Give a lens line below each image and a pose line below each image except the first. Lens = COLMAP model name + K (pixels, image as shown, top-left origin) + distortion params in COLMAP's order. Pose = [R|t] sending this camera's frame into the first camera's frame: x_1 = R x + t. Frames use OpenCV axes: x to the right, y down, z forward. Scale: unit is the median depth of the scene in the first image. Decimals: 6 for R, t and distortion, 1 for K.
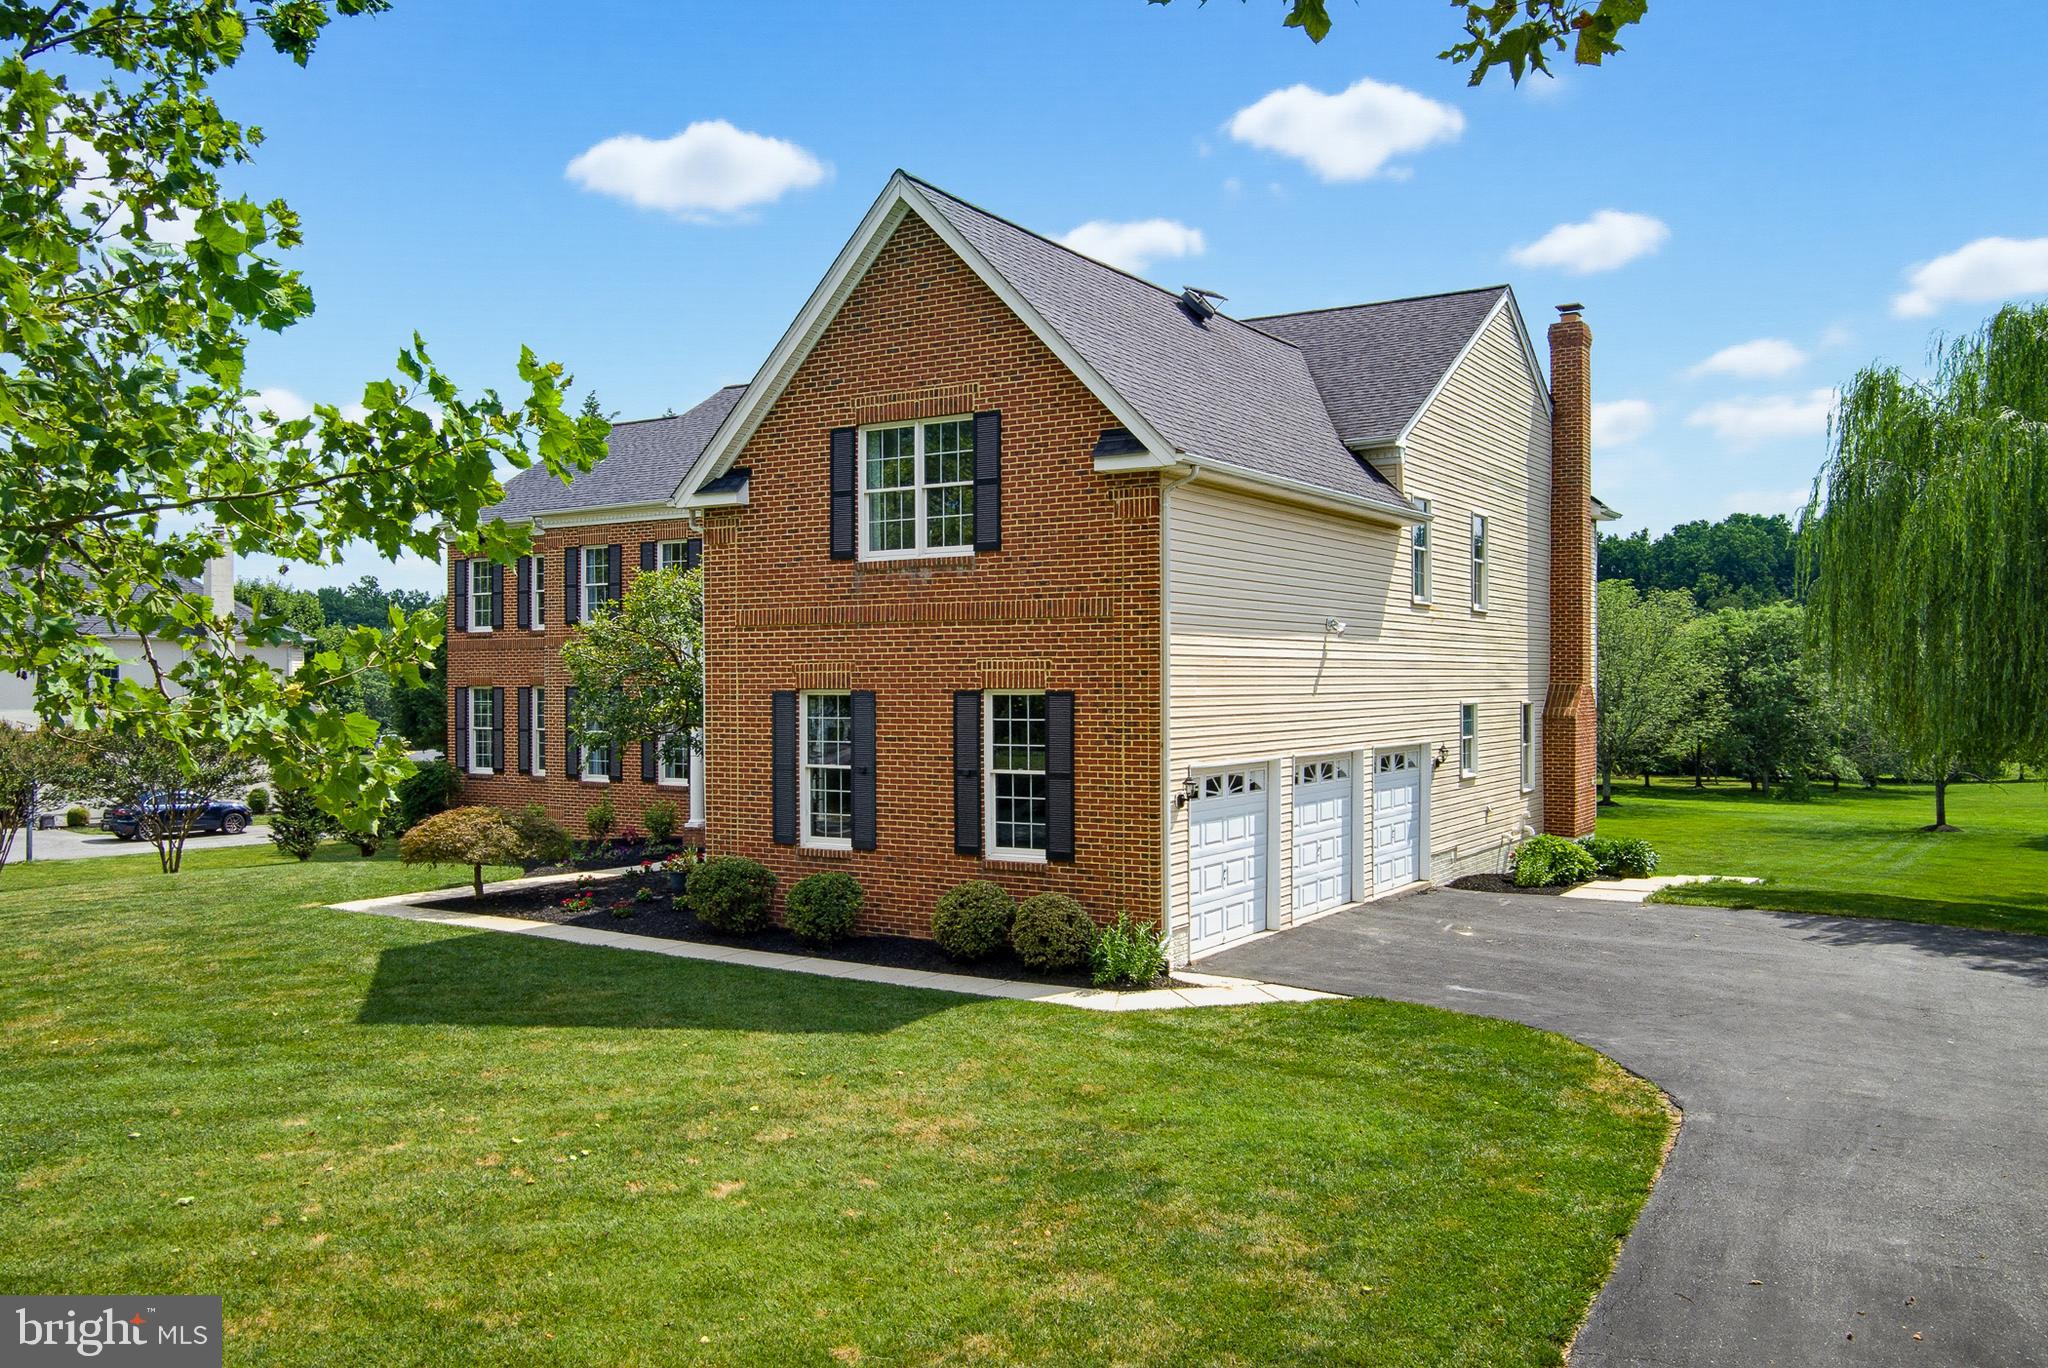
lens RADIAL K [[1608.0, 0, 1024.0], [0, 1608.0, 684.0], [0, 0, 1]] dist [-0.071135, 0.038665]
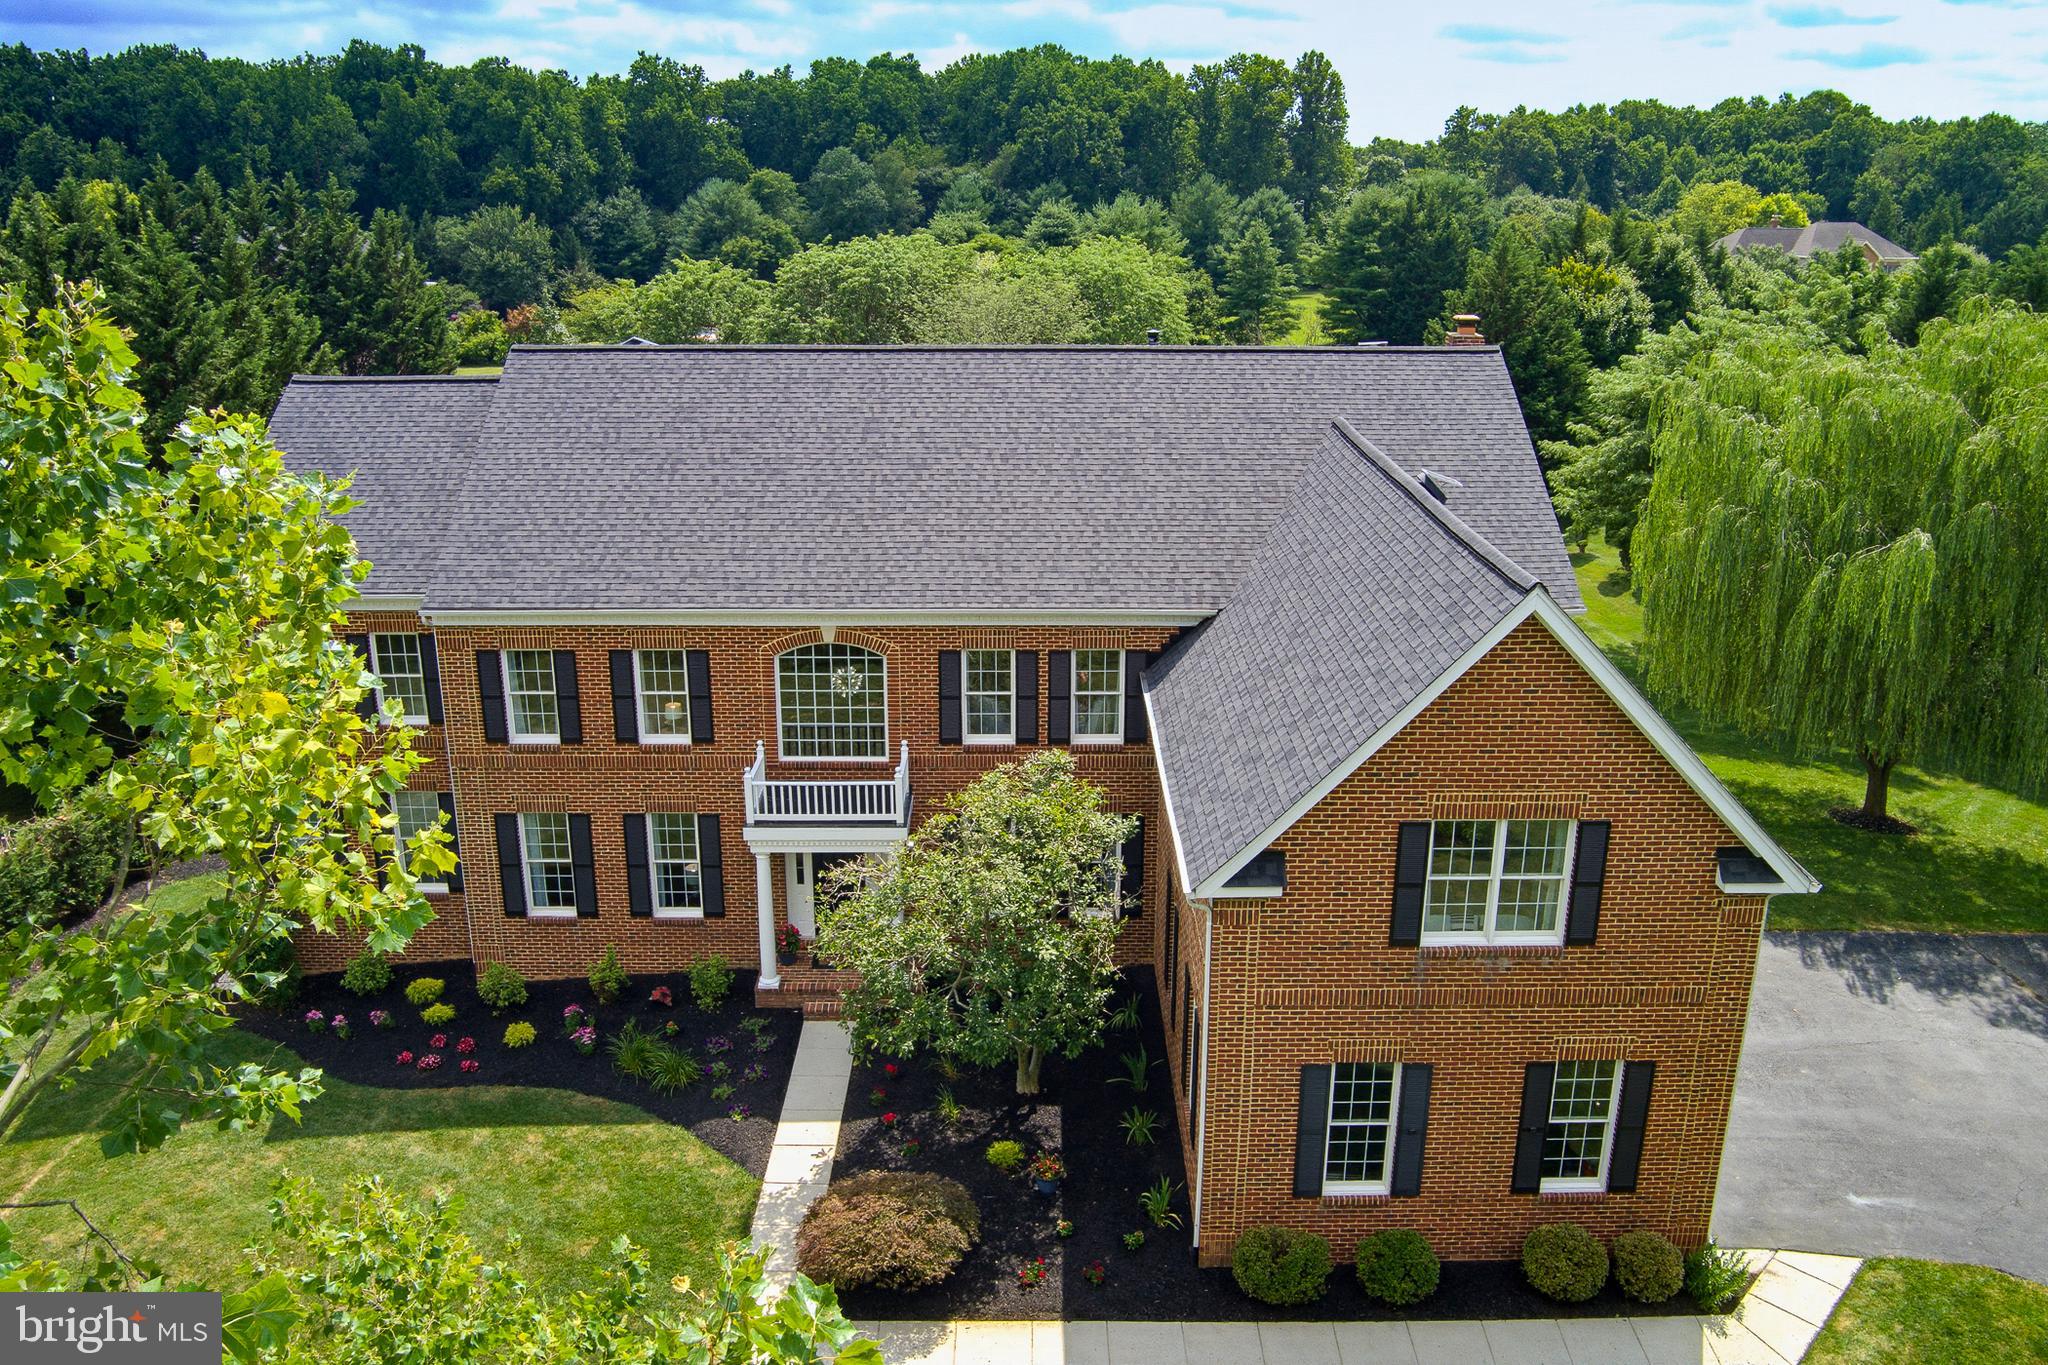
lens RADIAL K [[1608.0, 0, 1024.0], [0, 1608.0, 682.5], [0, 0, 1]] dist [-0.071135, 0.038665]
pose [[0.847313, -0.160572, 0.506238, -0.792577], [-0.001380, 0.952531, 0.304440, -0.538421], [-0.531092, -0.258655, 0.806870, 0.390690]]
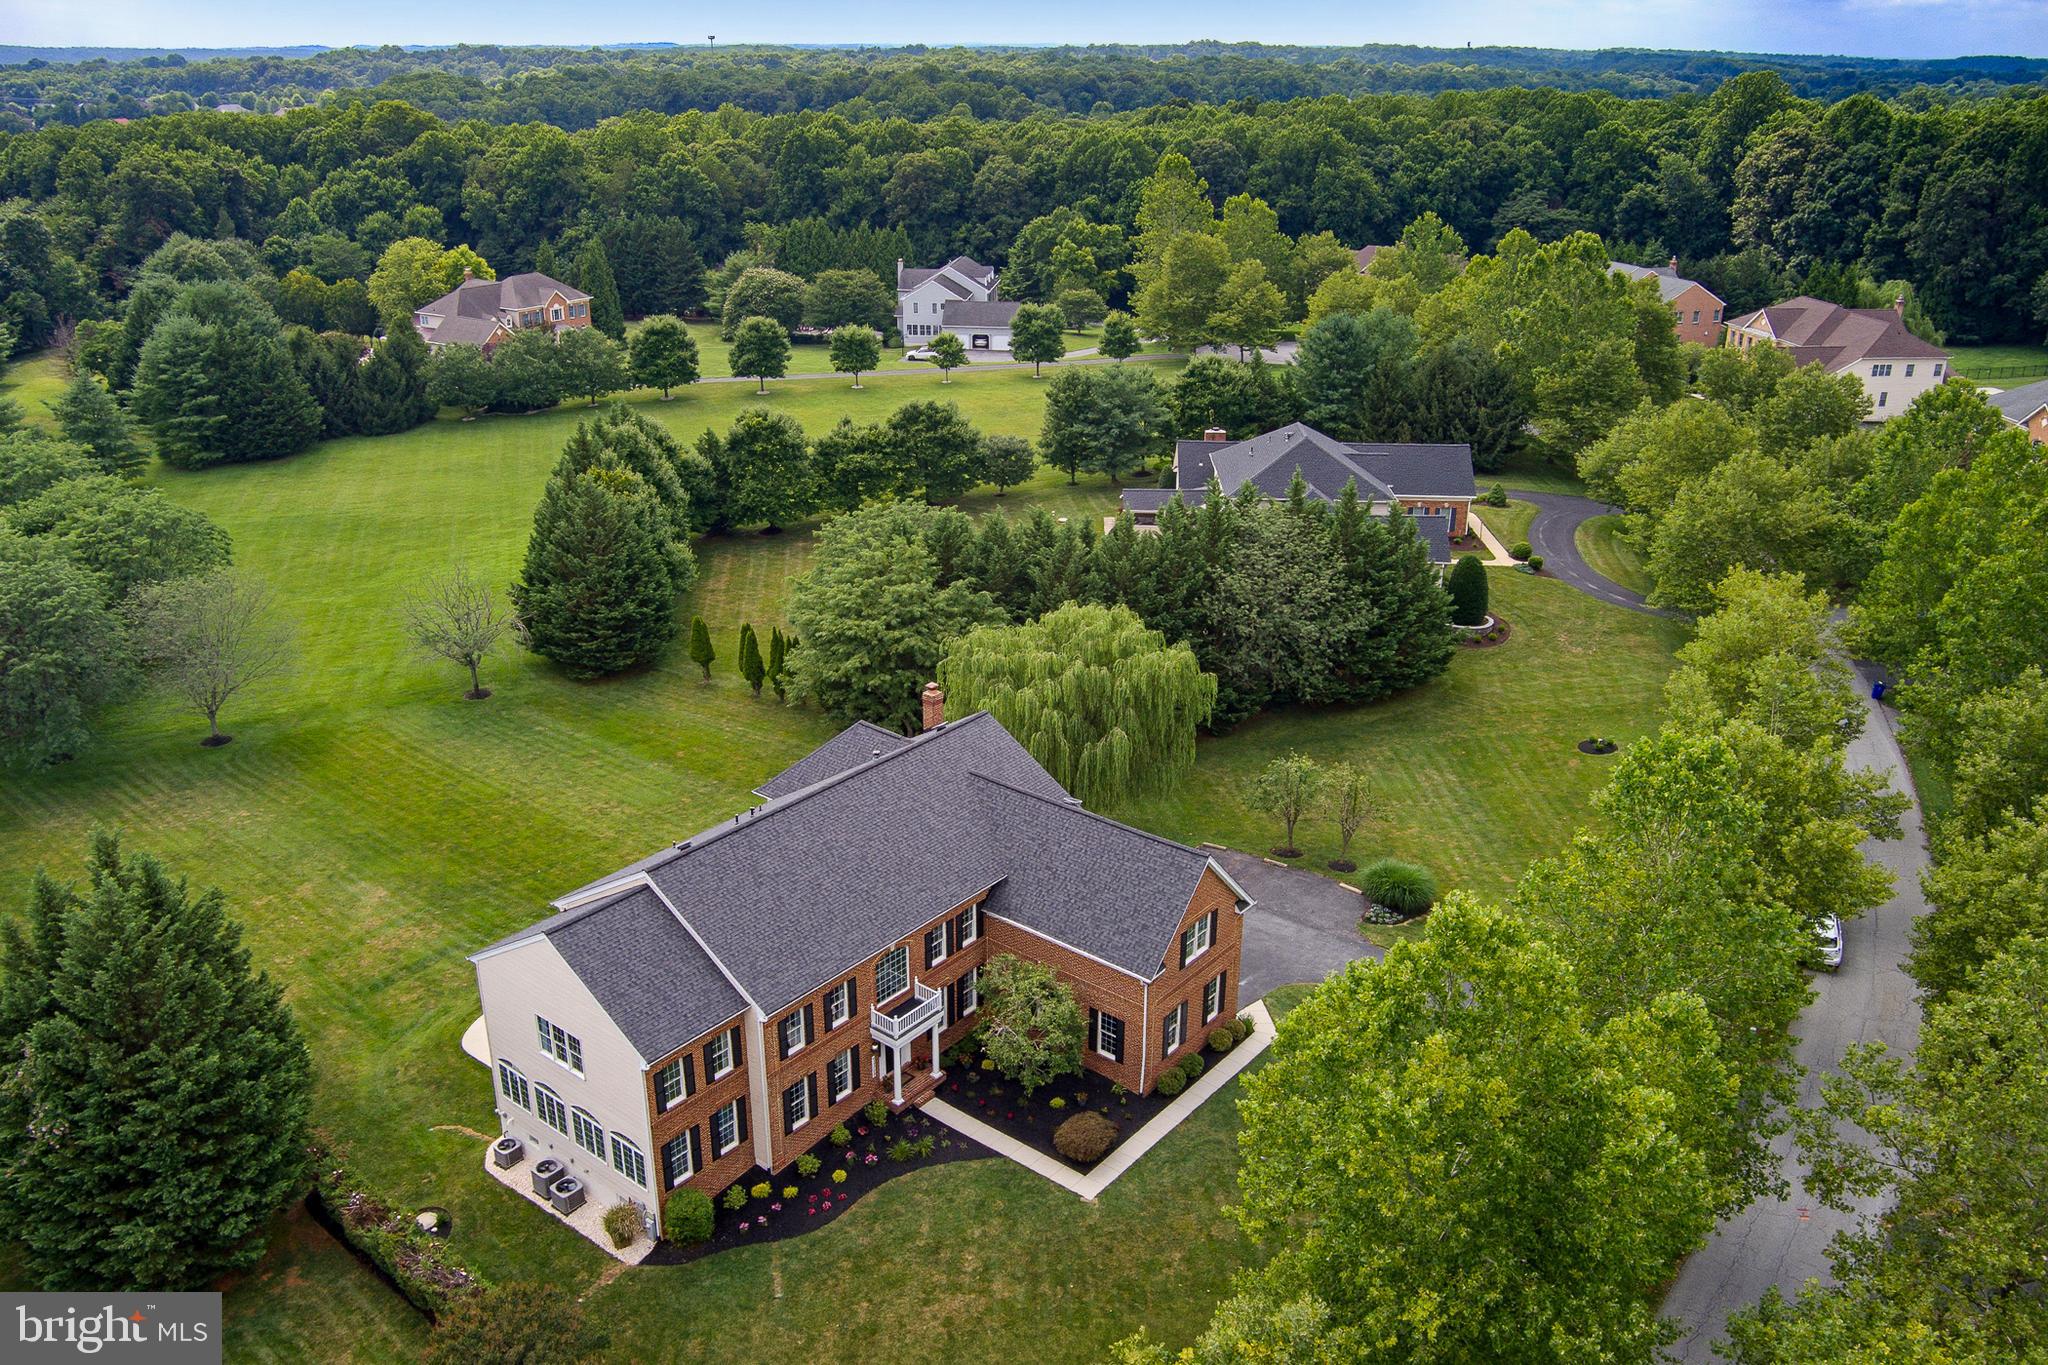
lens RADIAL K [[1608.0, 0, 1024.0], [0, 1608.0, 682.5], [0, 0, 1]] dist [-0.071135, 0.038665]
pose [[0.121292, -0.367321, 0.922152, -2.868949], [0.005885, 0.929260, 0.369378, -1.780039], [-0.992599, -0.039376, 0.114874, 0.991125]]
